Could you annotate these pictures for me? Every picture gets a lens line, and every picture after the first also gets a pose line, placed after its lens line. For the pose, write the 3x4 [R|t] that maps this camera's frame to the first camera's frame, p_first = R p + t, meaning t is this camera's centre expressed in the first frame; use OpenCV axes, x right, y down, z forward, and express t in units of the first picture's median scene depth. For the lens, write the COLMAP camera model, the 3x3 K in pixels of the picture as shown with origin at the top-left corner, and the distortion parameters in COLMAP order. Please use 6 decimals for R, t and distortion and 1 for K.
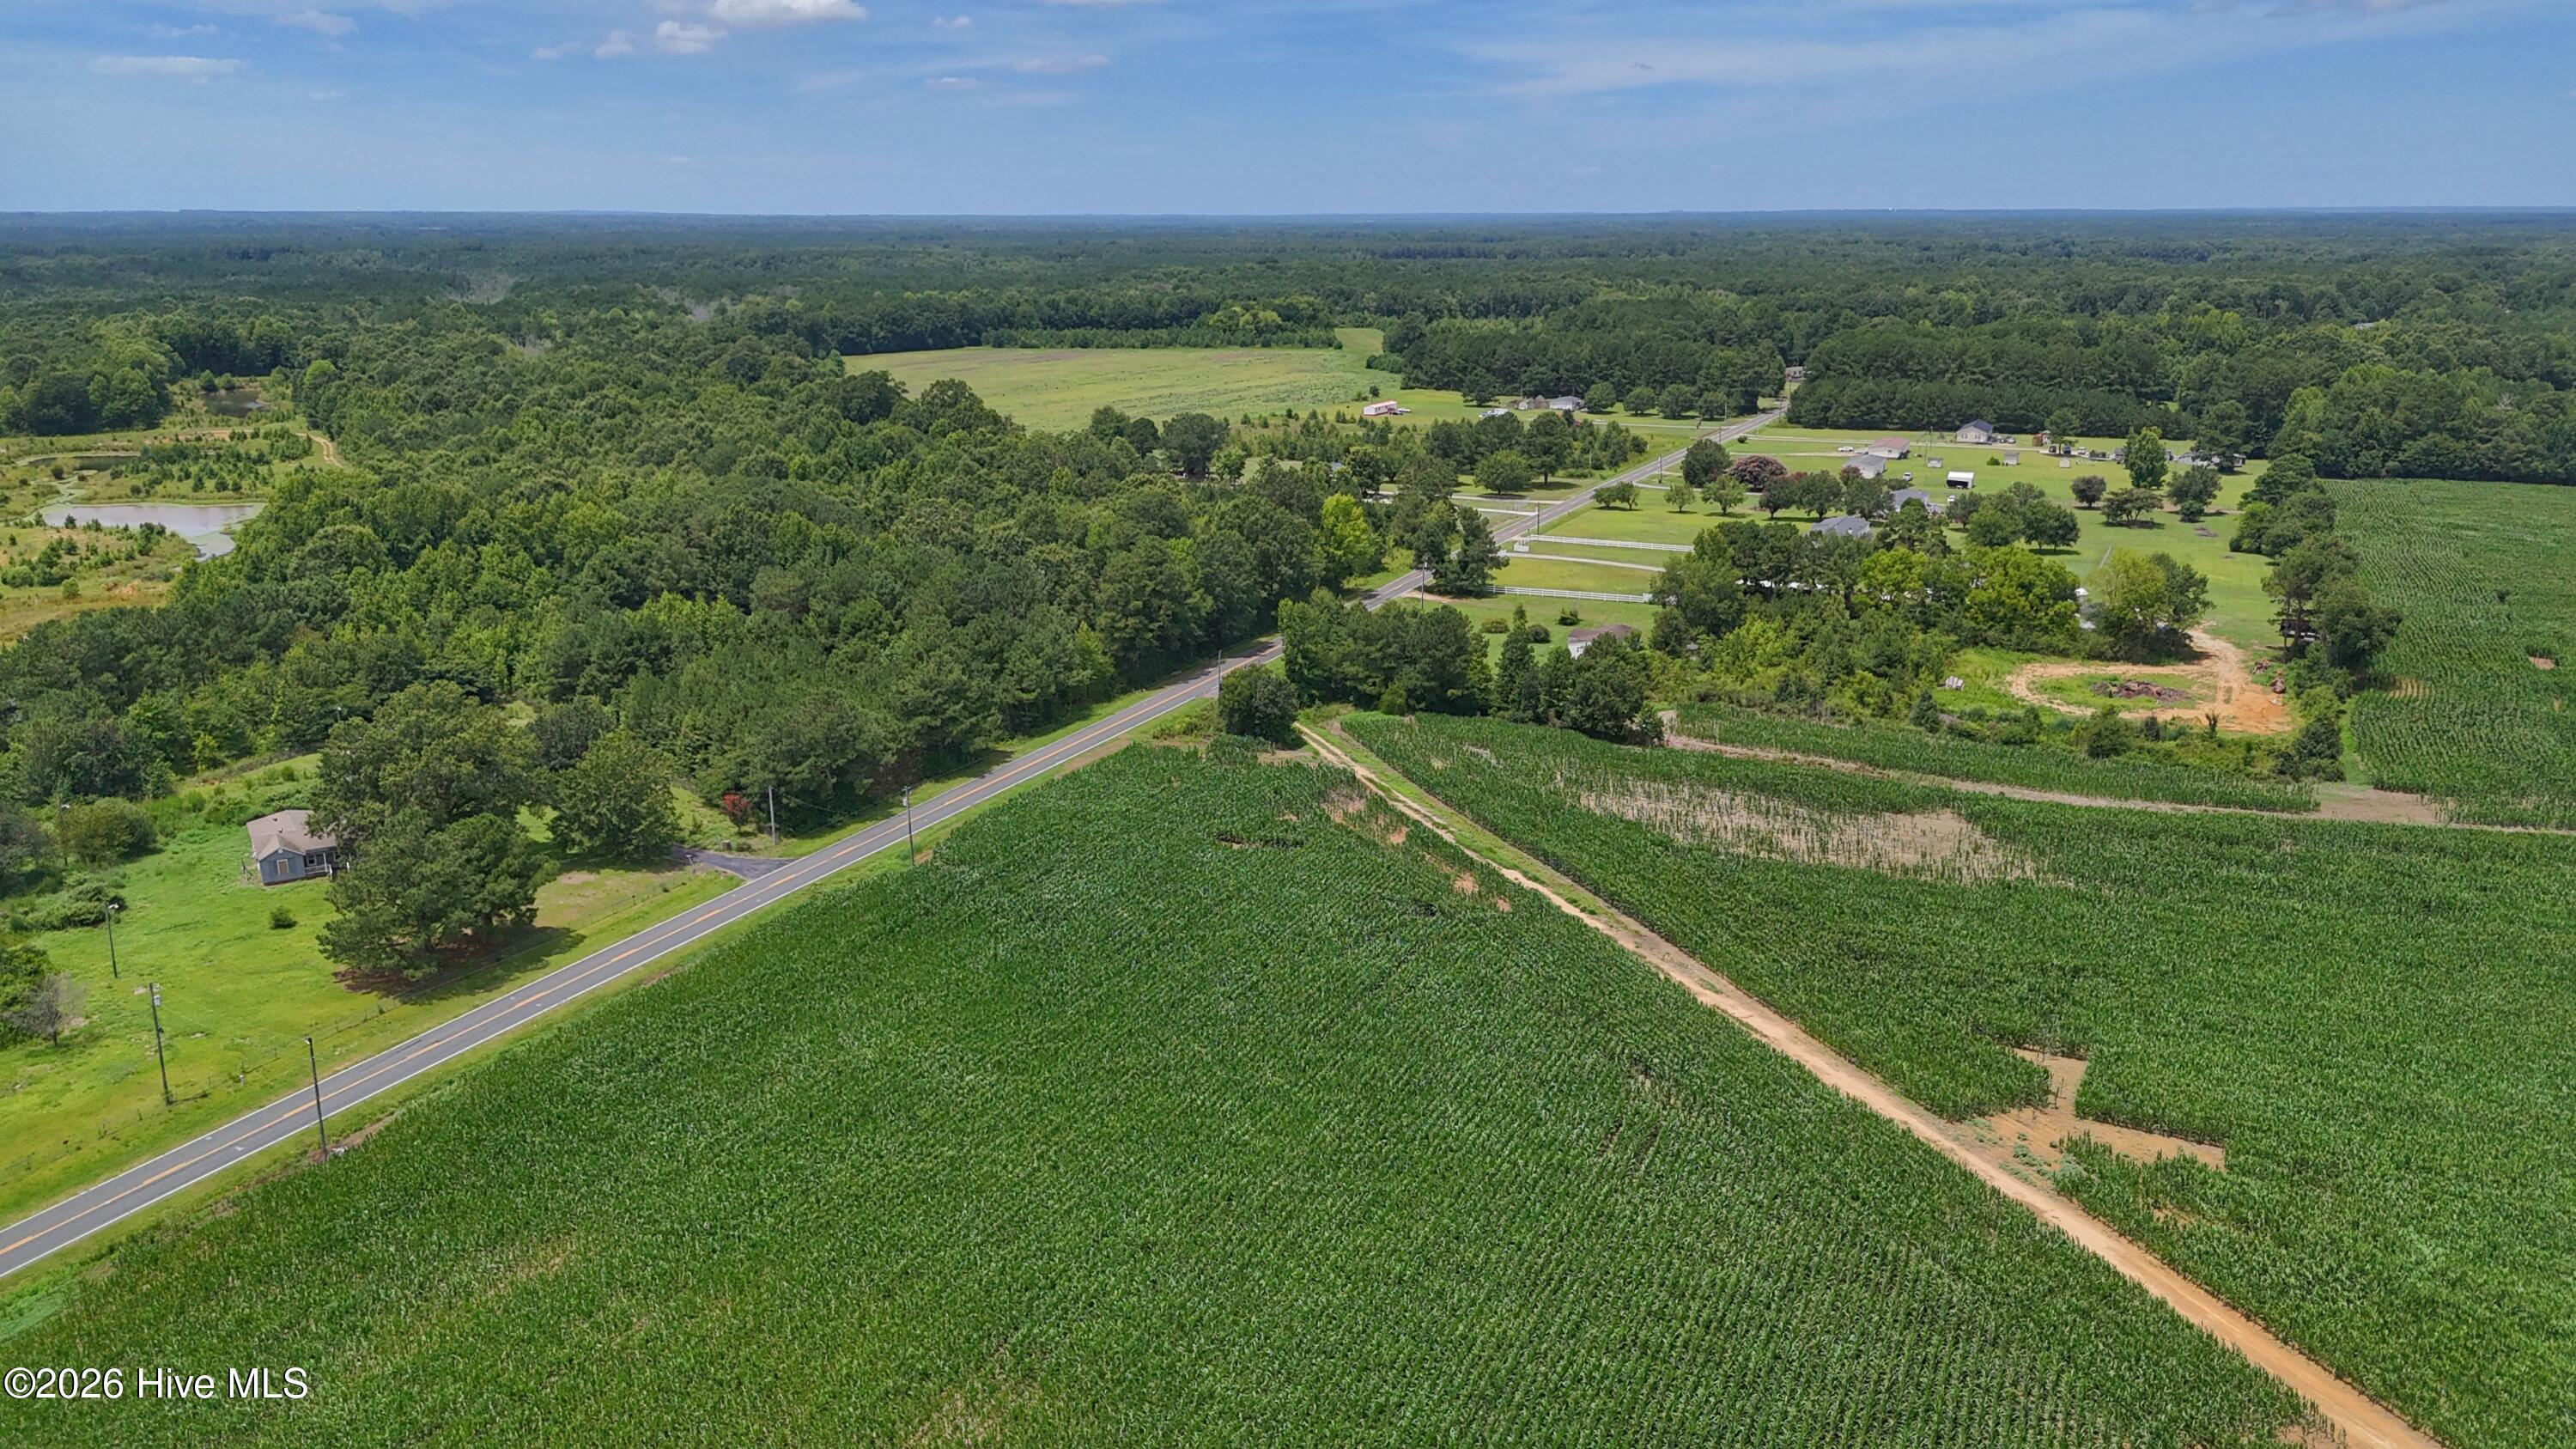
lens RADIAL K [[1893.2, 0, 1294.0], [0, 1893.2, 733.9], [0, 0, 1]] dist [0.069395, -0.070115]
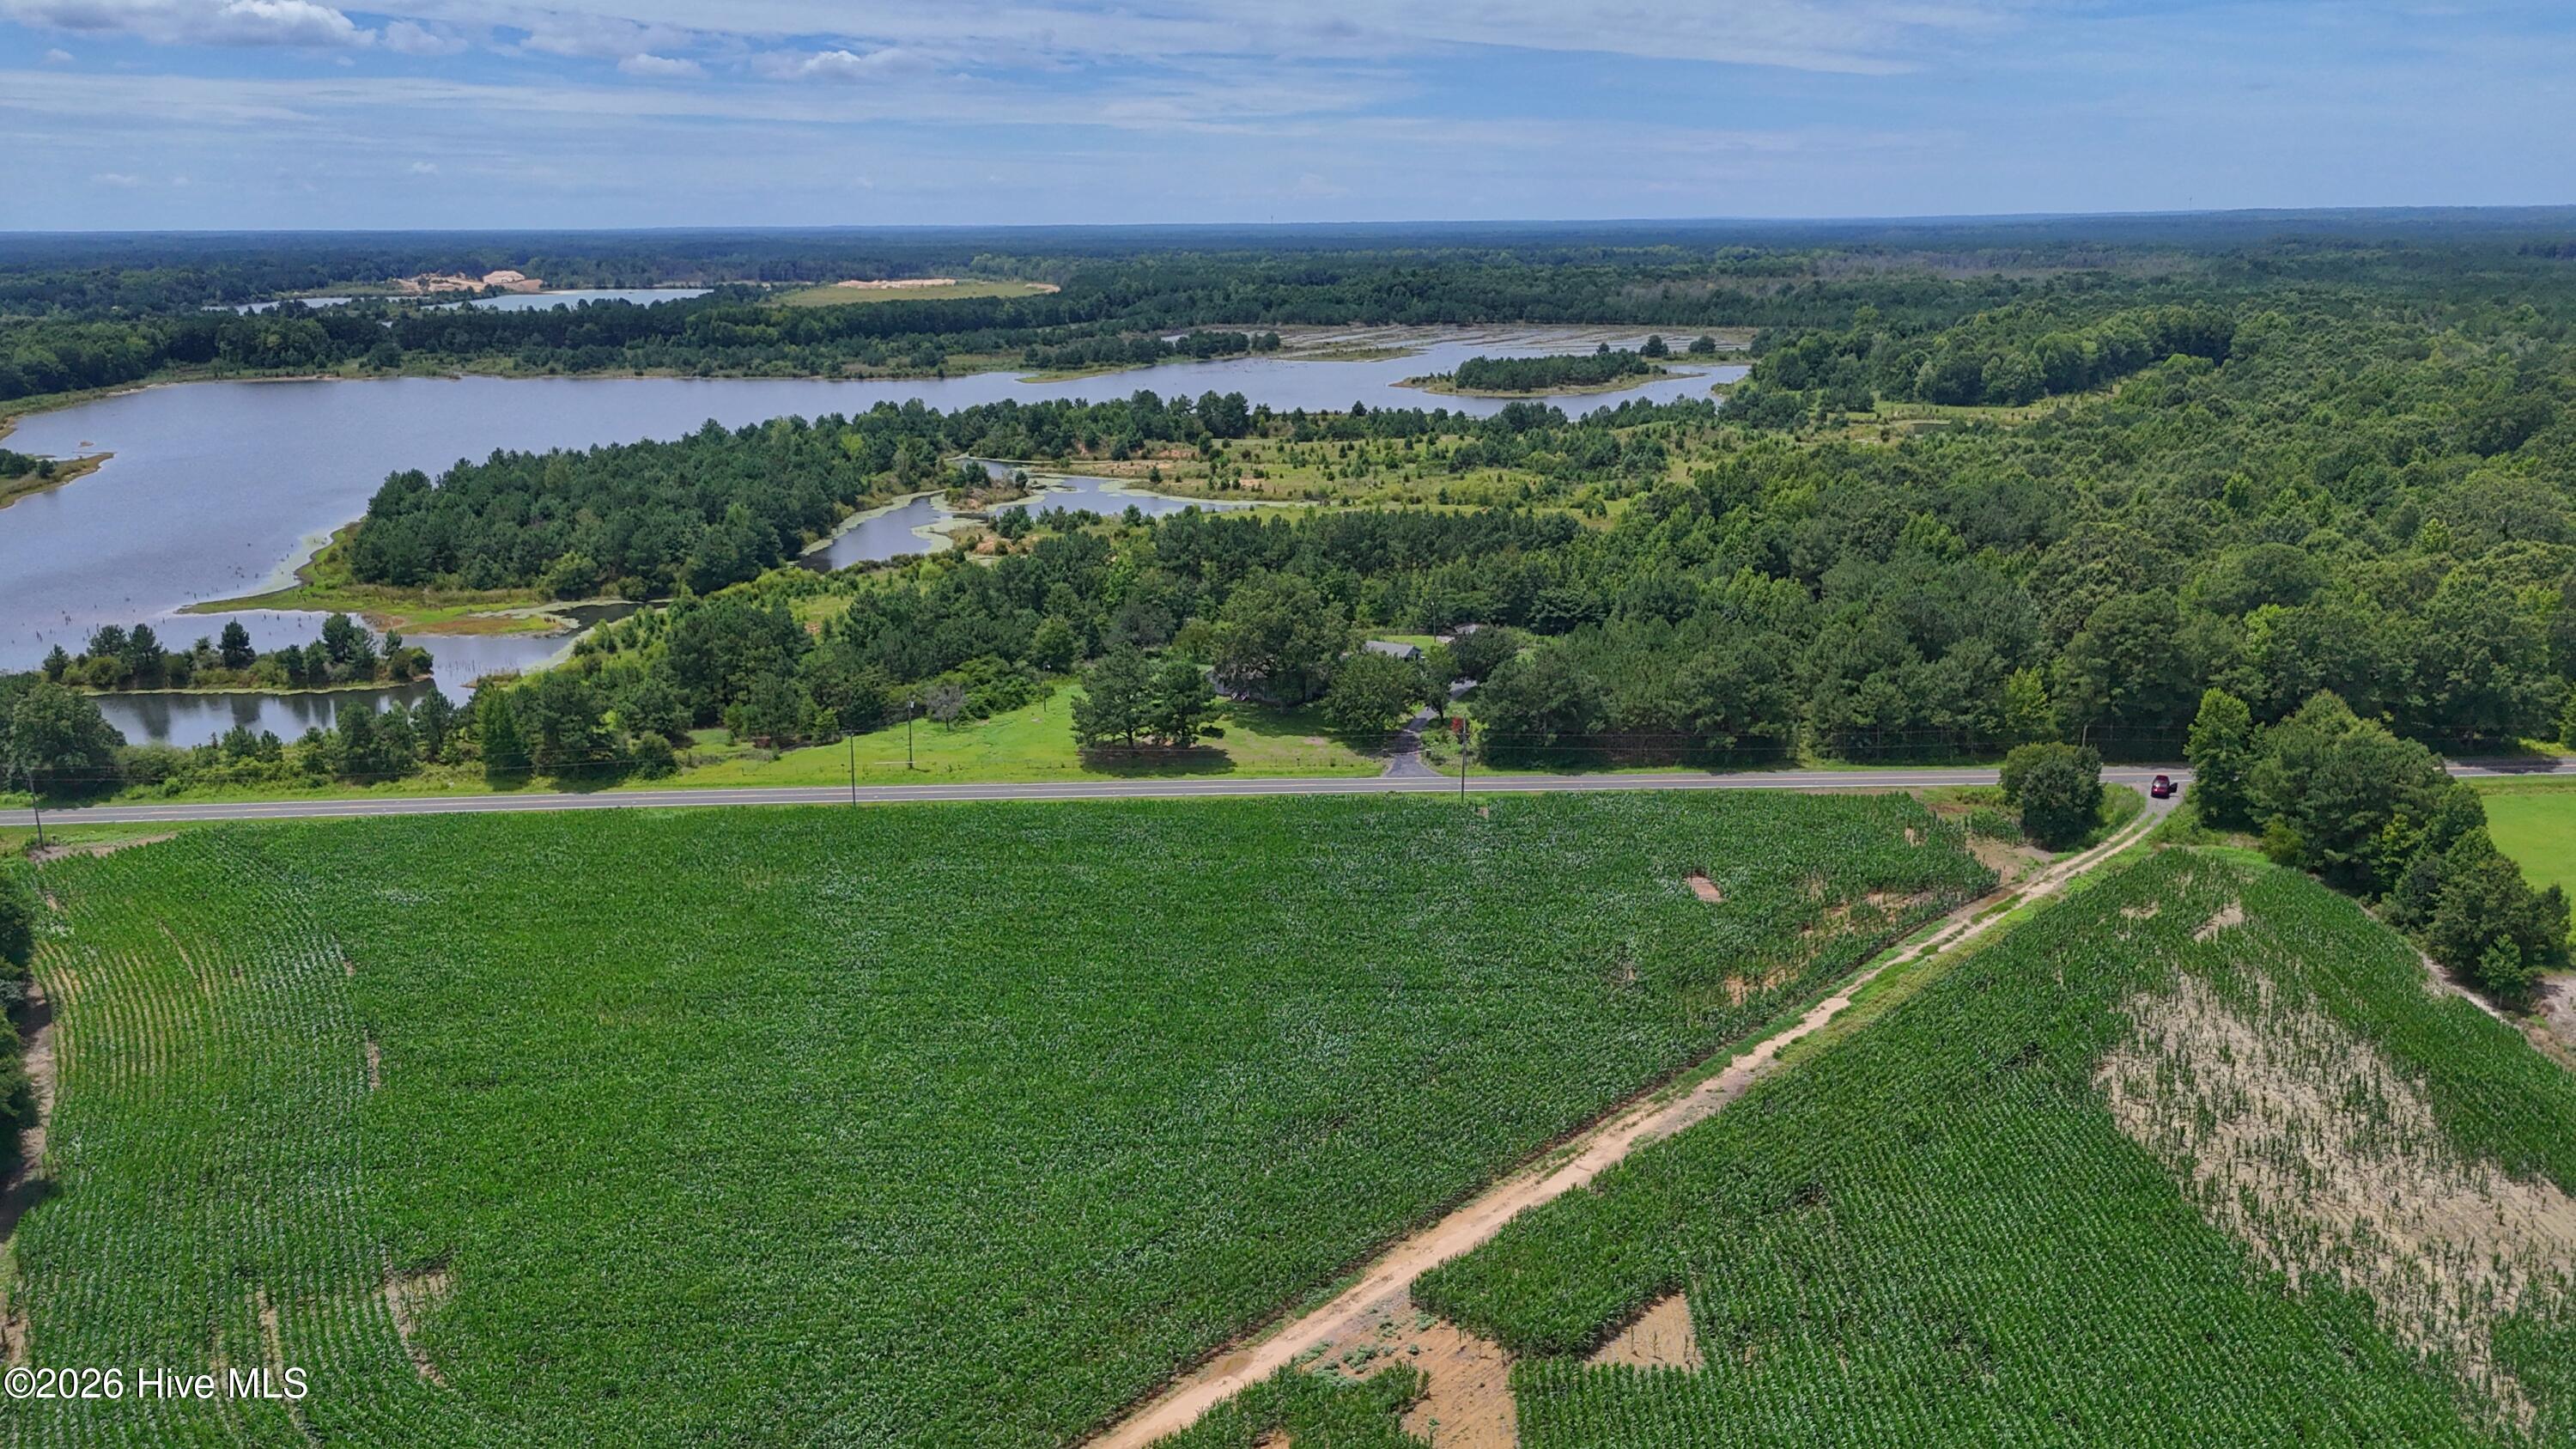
lens RADIAL K [[1893.2, 0, 1299.4], [0, 1893.2, 732.5], [0, 0, 1]] dist [0.069395, -0.070115]
pose [[0.443203, 0.231600, -0.865987, 0.505869], [-0.229695, 0.963137, 0.140026, -0.074477], [0.866494, 0.136853, 0.480062, 0.264554]]
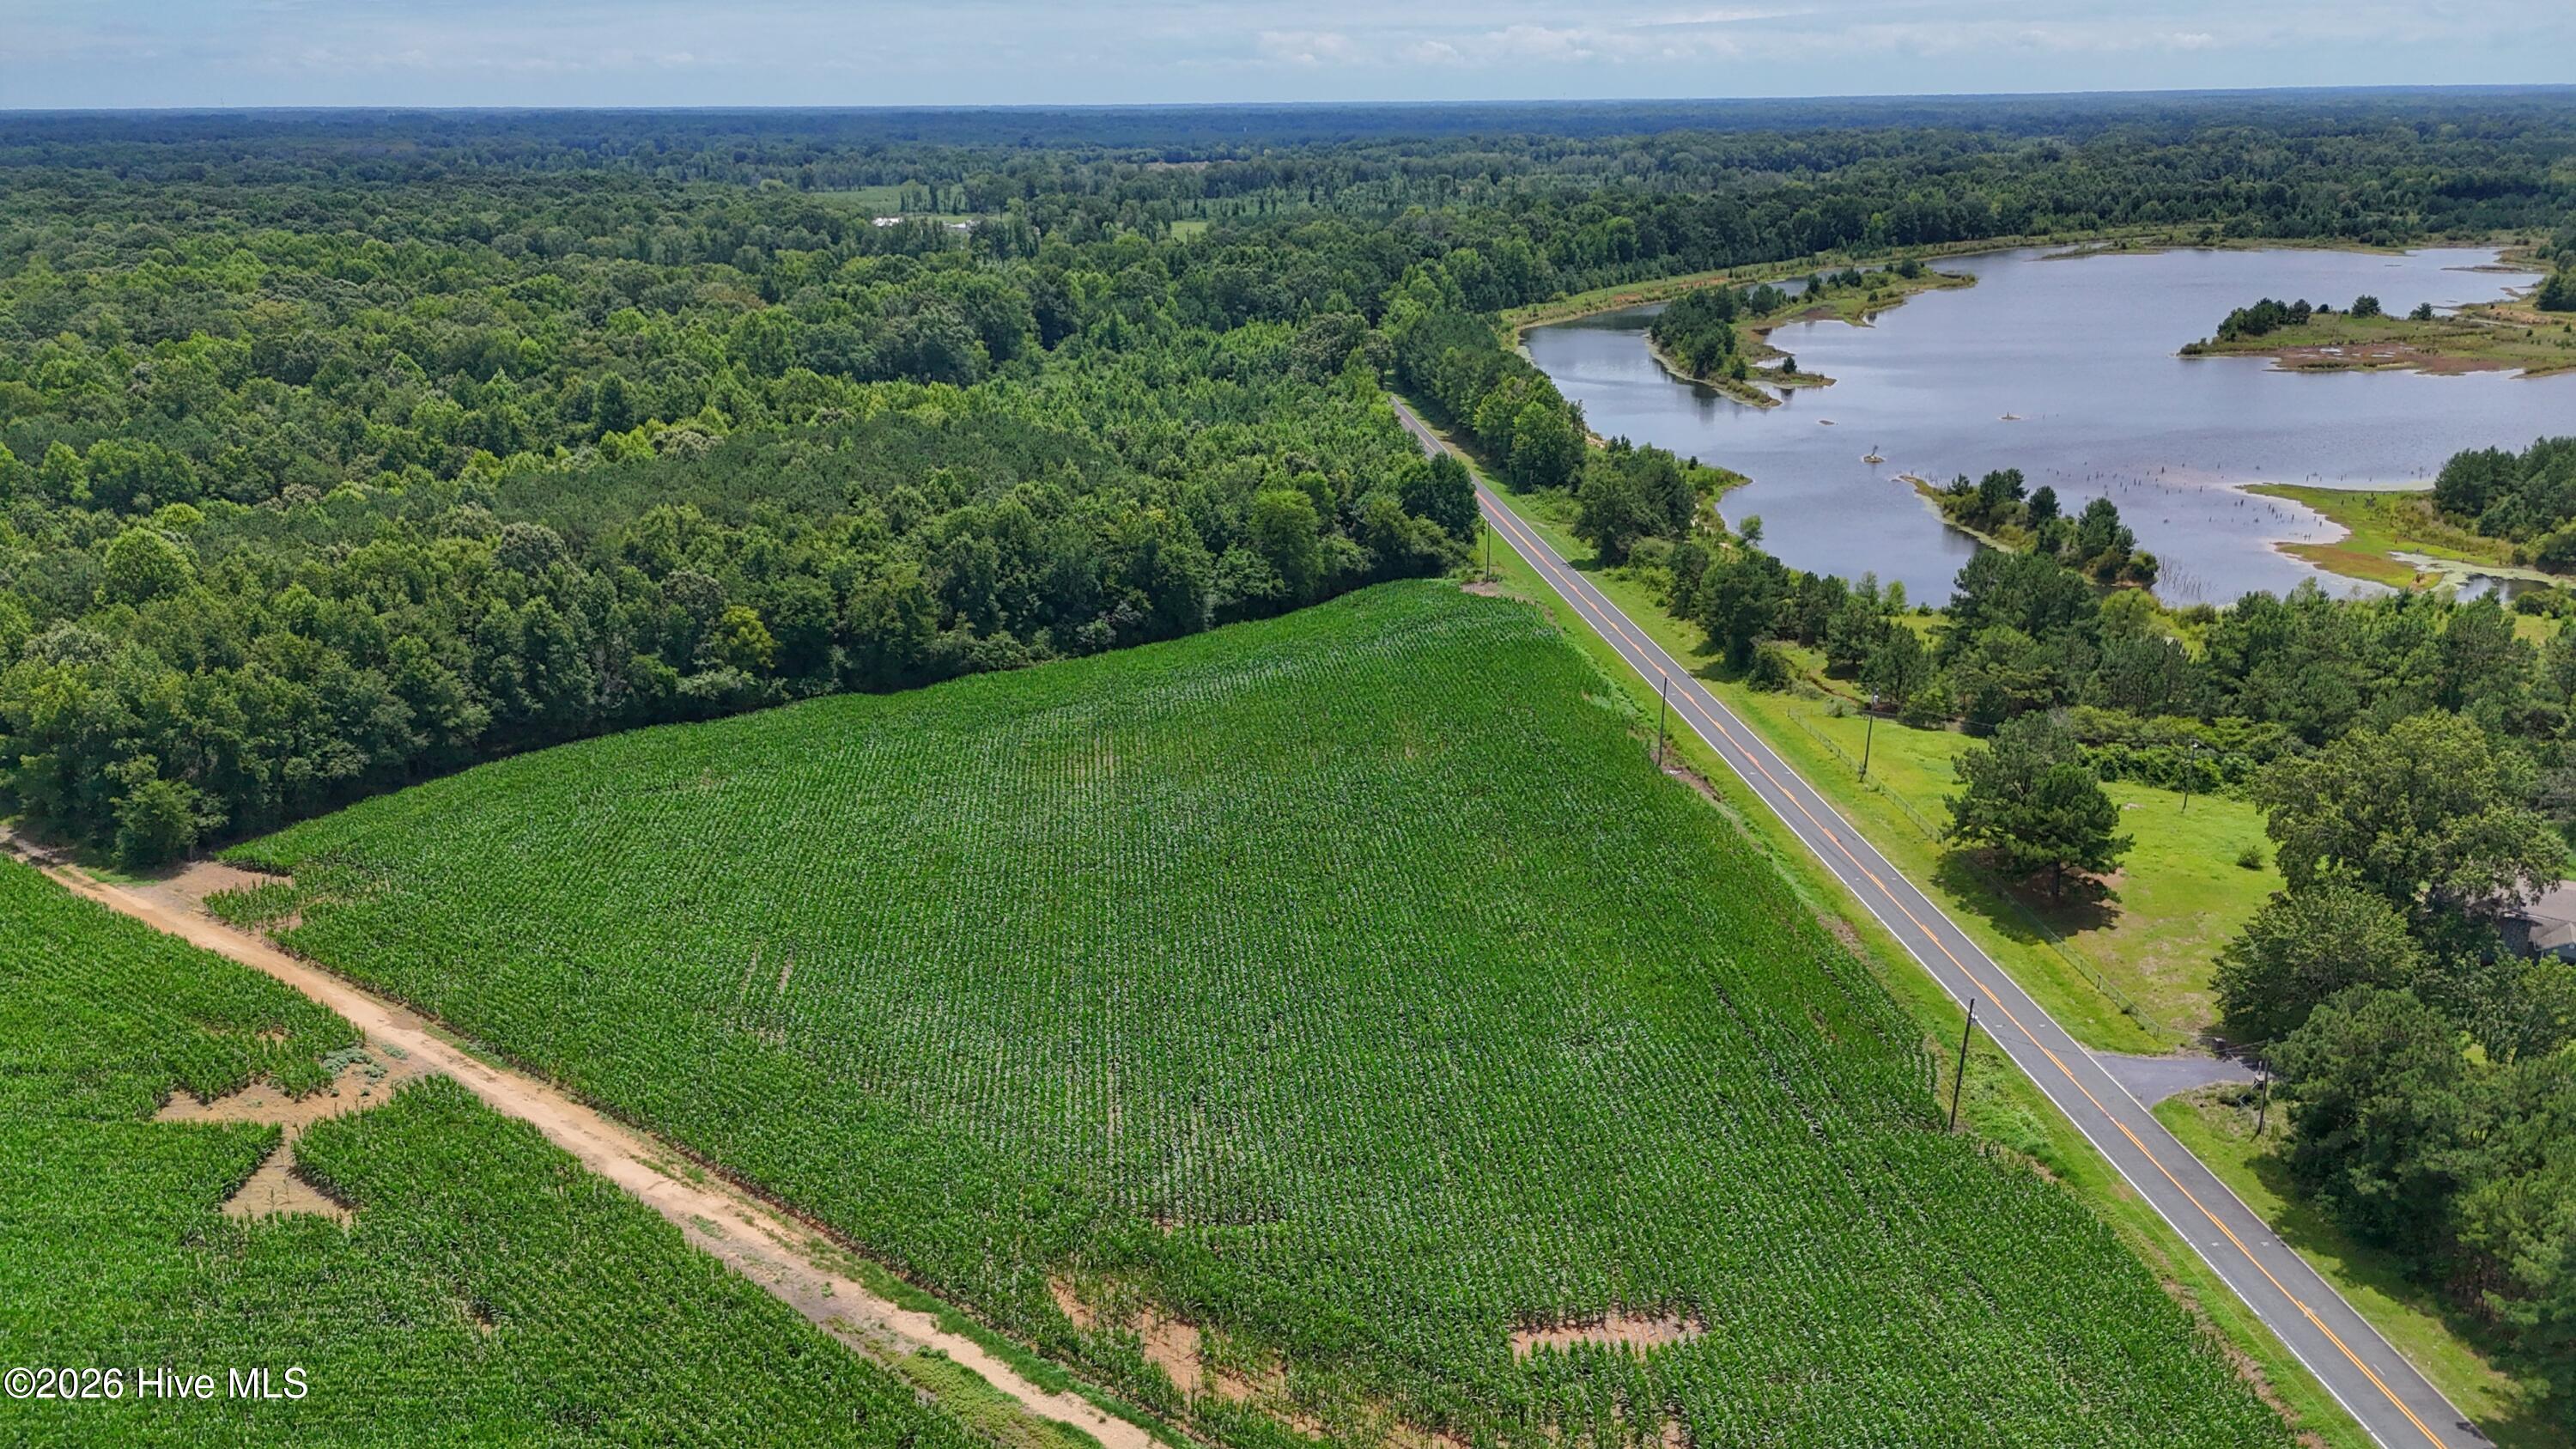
lens RADIAL K [[1893.2, 0, 1286.6], [0, 1893.2, 727.1], [0, 0, 1]] dist [0.069395, -0.070115]
pose [[-0.867658, 0.165884, -0.468671, 0.201309], [-0.117348, 0.847723, 0.517297, -0.250810], [0.483115, 0.503834, -0.716067, 0.915016]]
